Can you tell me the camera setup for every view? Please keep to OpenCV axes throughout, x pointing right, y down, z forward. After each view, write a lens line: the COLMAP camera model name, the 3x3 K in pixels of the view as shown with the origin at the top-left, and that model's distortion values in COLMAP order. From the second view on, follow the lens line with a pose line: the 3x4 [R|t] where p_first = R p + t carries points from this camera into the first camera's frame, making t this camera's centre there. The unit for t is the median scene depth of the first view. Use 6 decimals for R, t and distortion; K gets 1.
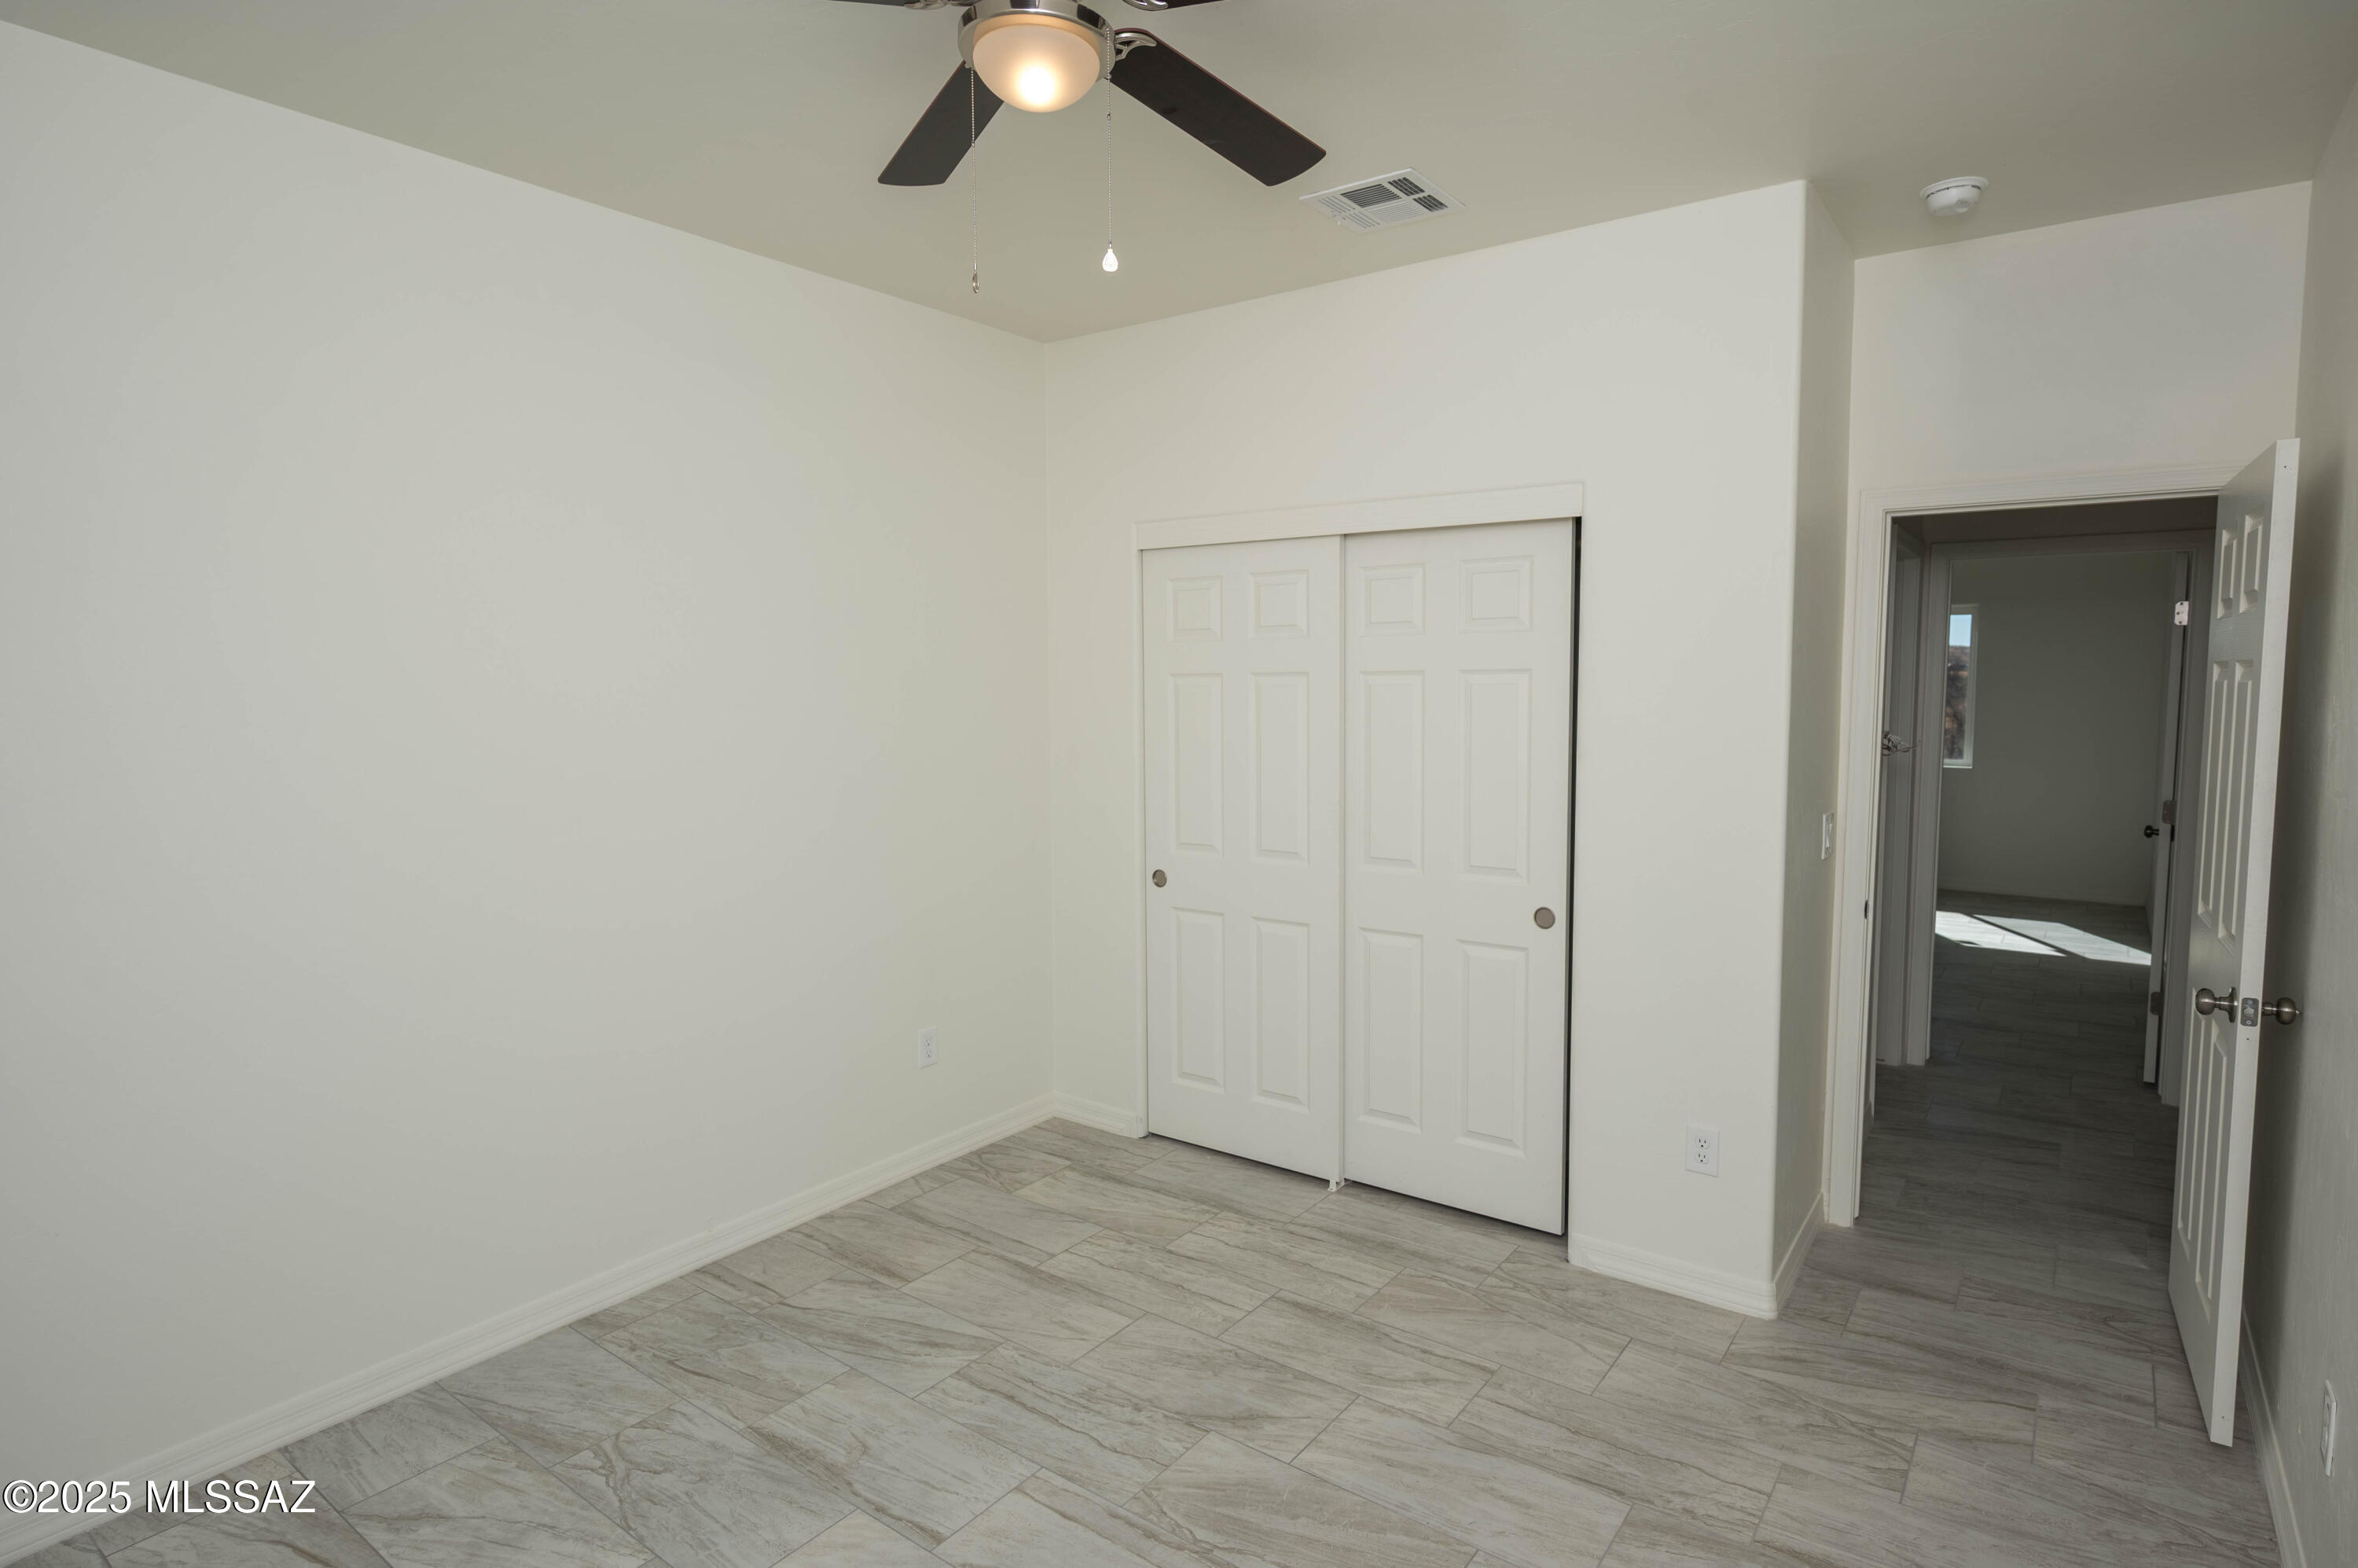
lens RADIAL K [[1230.9, 0, 1189.8], [0, 1230.9, 770.9], [0, 0, 1]] dist [0.002503, -0.000100]
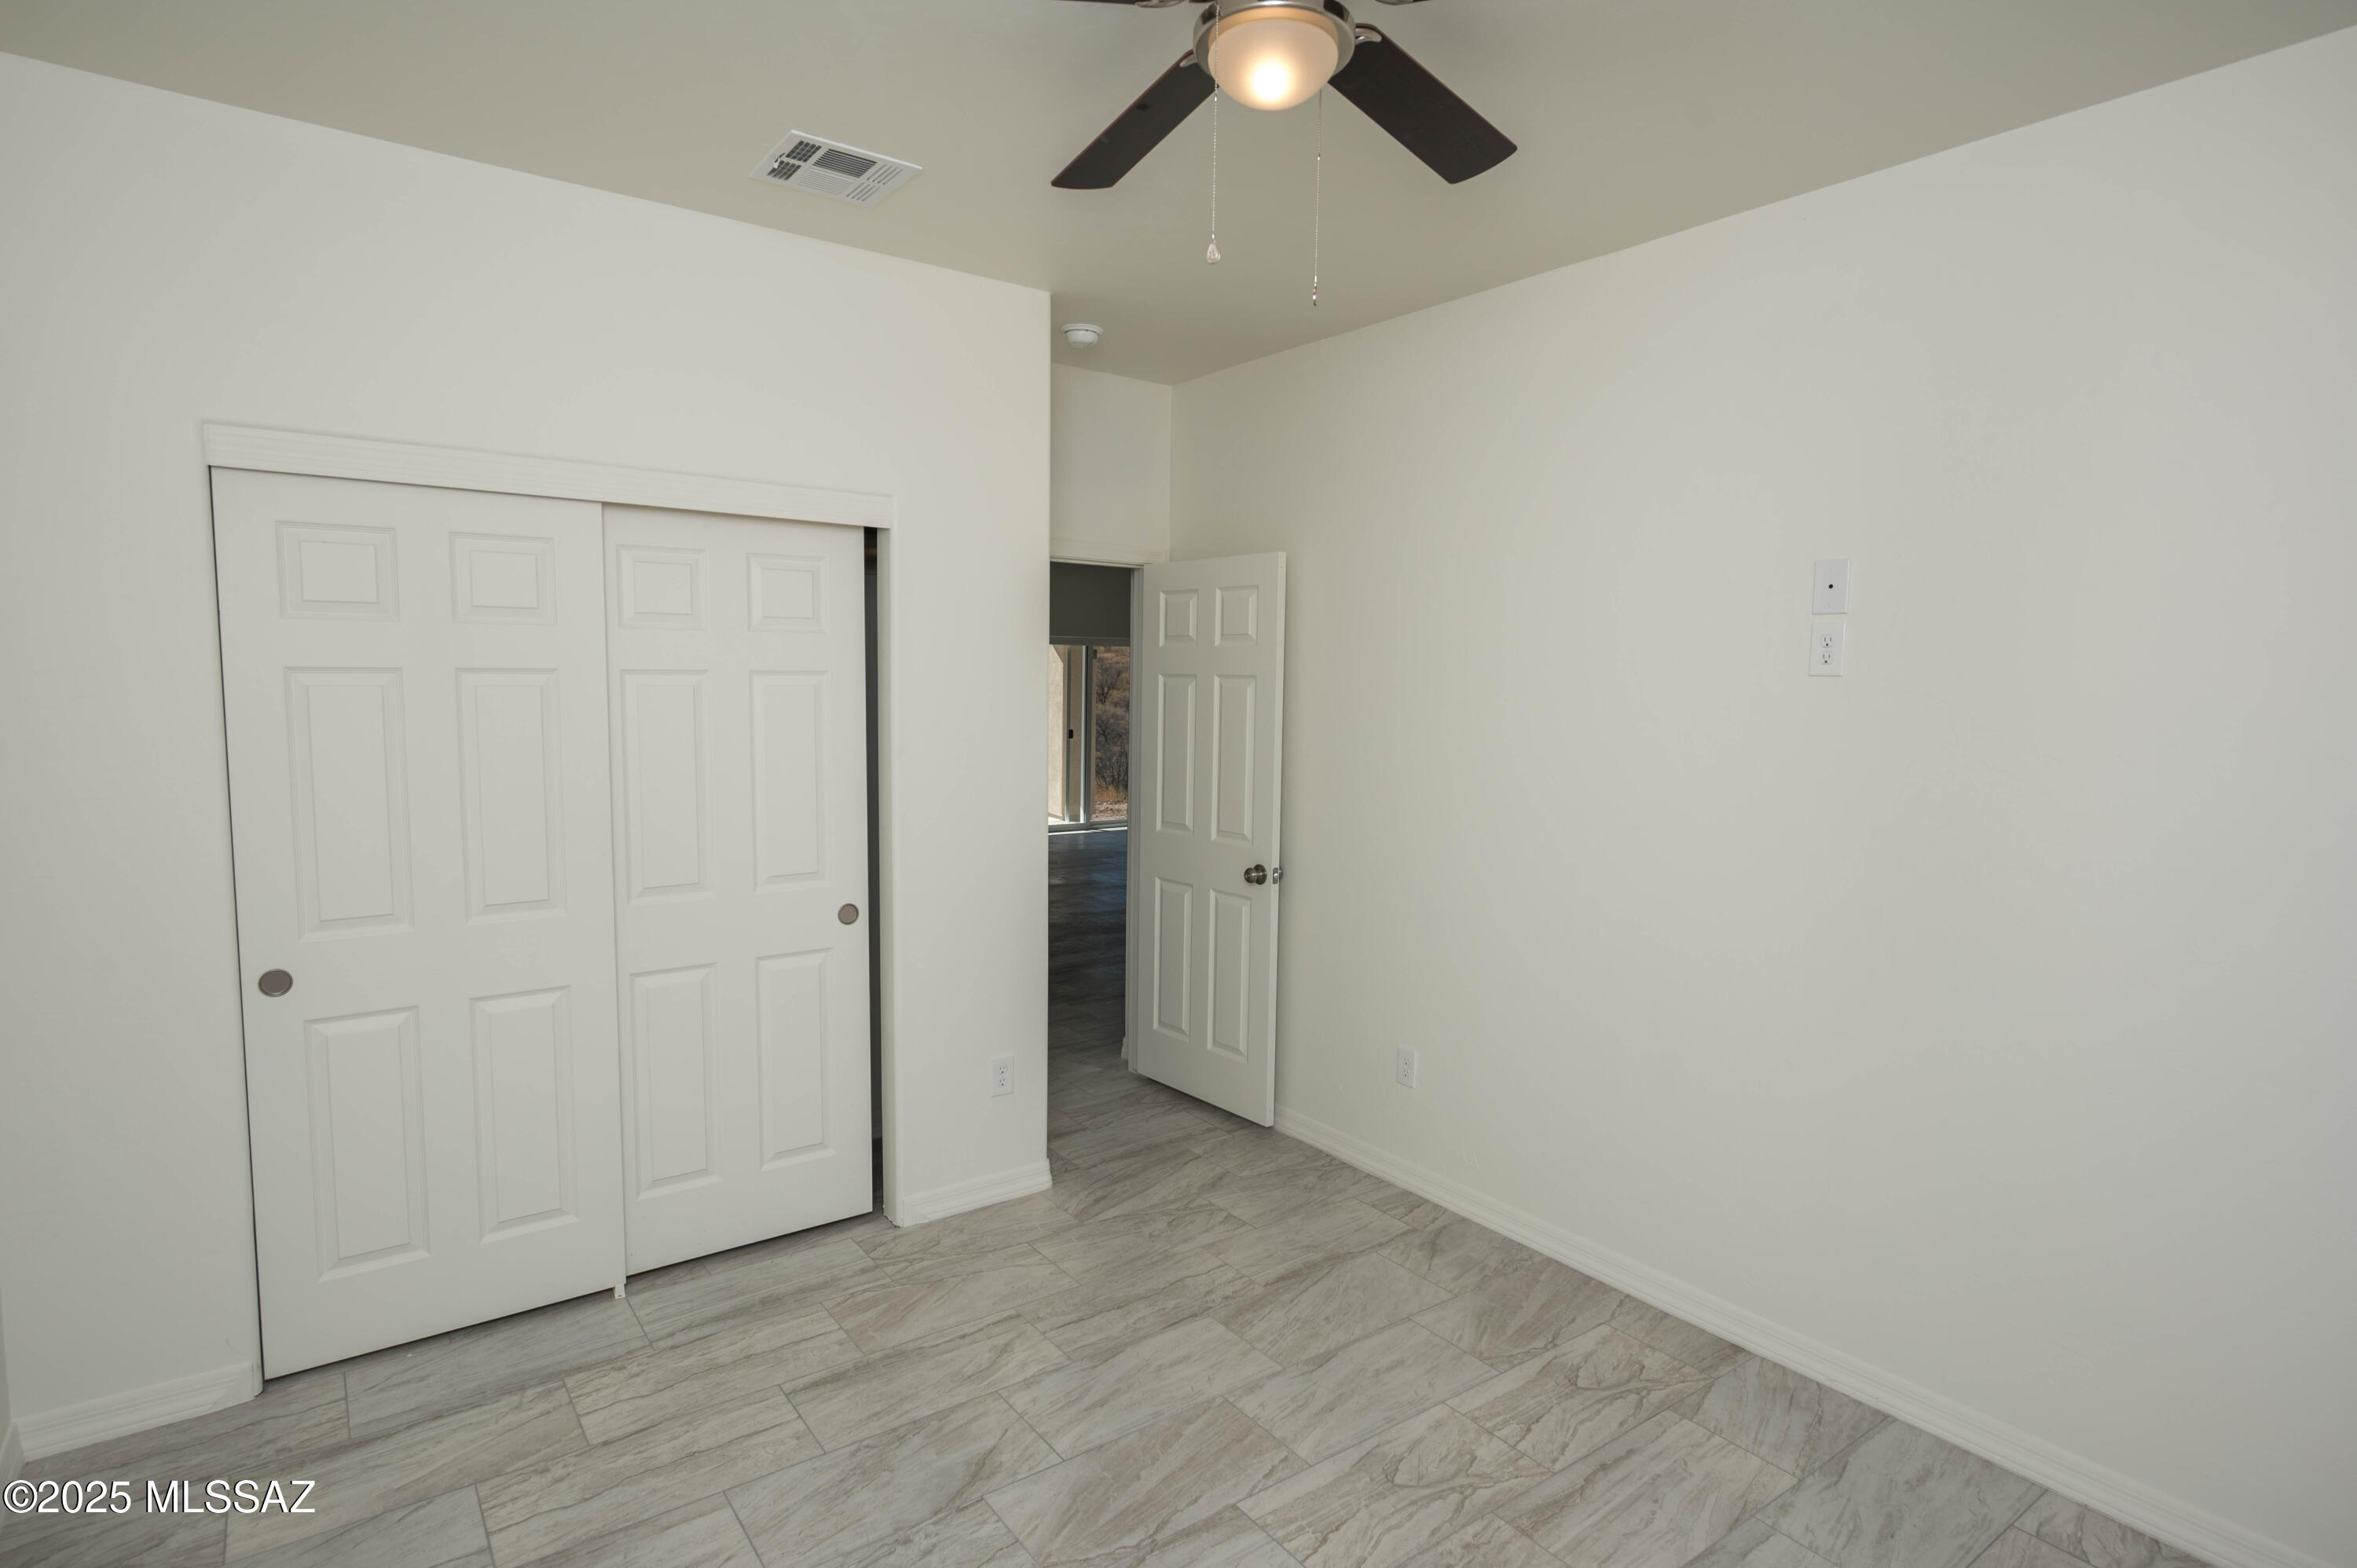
lens RADIAL K [[1230.3, 0, 1138.5], [0, 1230.3, 786.4], [0, 0, 1]] dist [0.002503, -0.000100]
pose [[0.308554, -0.074101, 0.948316, -0.693812], [0.061448, 0.996431, 0.057868, -0.035448], [-0.949220, 0.040417, 0.312006, 0.515582]]
